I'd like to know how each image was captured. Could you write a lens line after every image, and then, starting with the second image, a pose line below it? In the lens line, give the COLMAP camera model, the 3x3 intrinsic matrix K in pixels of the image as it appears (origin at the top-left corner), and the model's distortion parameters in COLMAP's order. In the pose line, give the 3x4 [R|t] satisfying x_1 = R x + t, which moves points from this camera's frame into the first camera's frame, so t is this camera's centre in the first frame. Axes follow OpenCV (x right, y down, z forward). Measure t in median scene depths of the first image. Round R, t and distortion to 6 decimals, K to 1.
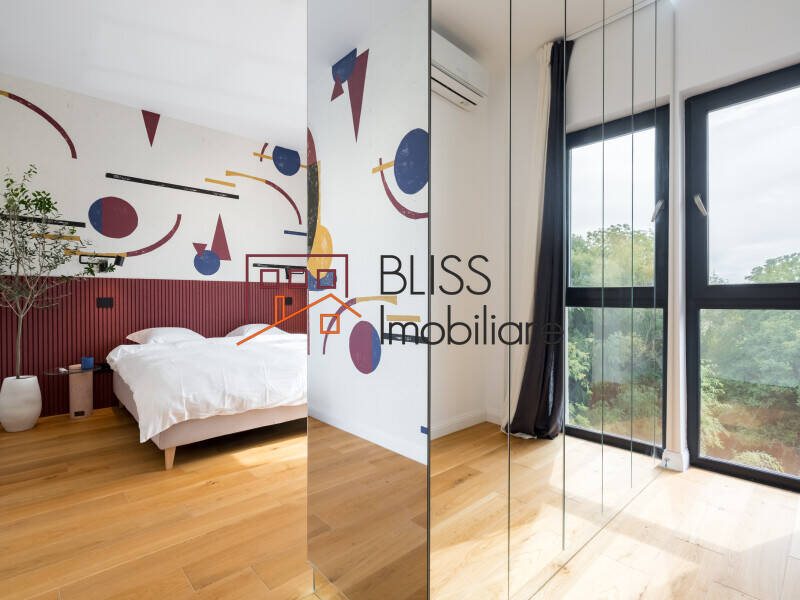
lens RADIAL K [[415.7, 0, 395.0], [0, 415.7, 297.2], [0, 0, 1]] dist [-0.003002, 0.001983]
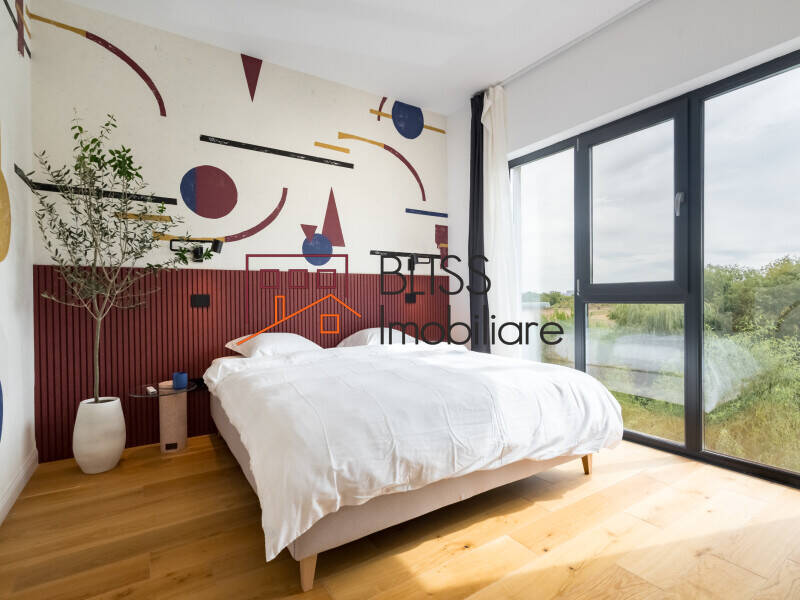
lens RADIAL K [[415.7, 0, 395.0], [0, 415.7, 297.2], [0, 0, 1]] dist [-0.003002, 0.001983]
pose [[0.986083, -0.006983, -0.166110, -0.222420], [0.007469, 0.999969, 0.002307, 0.007525], [0.166089, -0.003515, 0.986105, 0.311447]]
